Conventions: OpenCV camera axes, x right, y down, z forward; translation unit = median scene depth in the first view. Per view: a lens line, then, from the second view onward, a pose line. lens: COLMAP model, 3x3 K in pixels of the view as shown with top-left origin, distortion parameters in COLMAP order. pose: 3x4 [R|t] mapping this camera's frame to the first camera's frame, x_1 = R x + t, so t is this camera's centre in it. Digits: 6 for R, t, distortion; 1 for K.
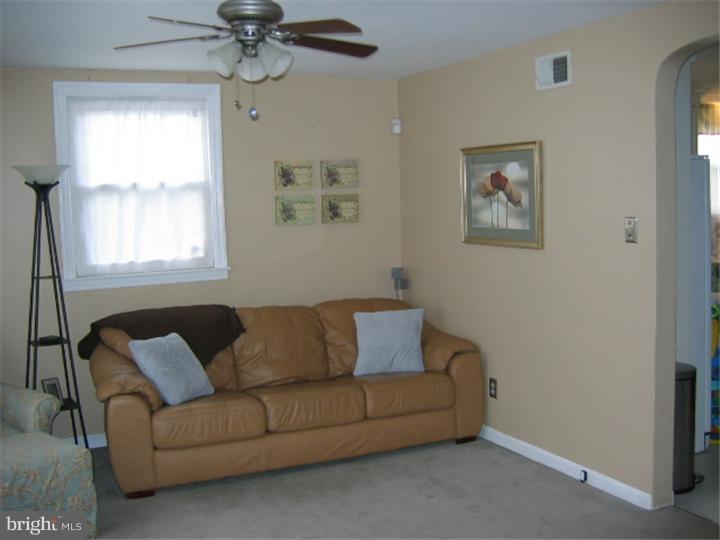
lens RADIAL K [[796.7, 0, 360.0], [0, 796.7, 270.0], [0, 0, 1]] dist [-0.140735, 0.120858]
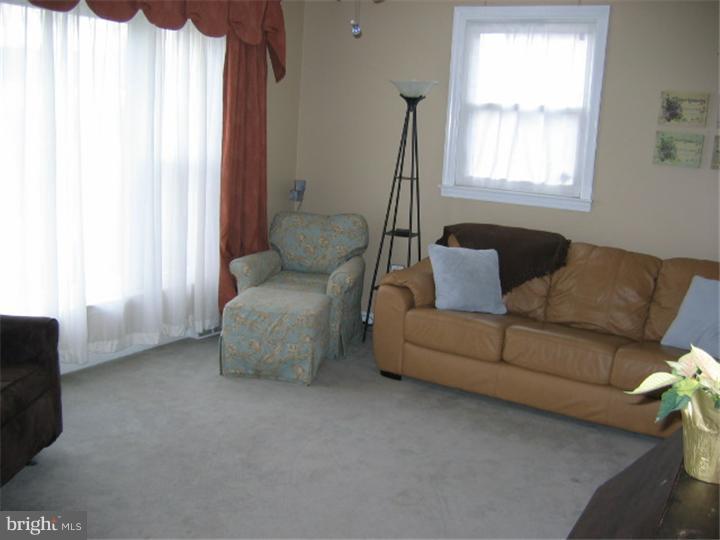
lens RADIAL K [[796.7, 0, 360.0], [0, 796.7, 270.0], [0, 0, 1]] dist [-0.140735, 0.120858]
pose [[0.557797, 0.218135, -0.800800, 0.485958], [-0.151207, 0.975406, 0.160373, -0.033155], [0.816088, 0.031631, 0.577062, 0.244190]]
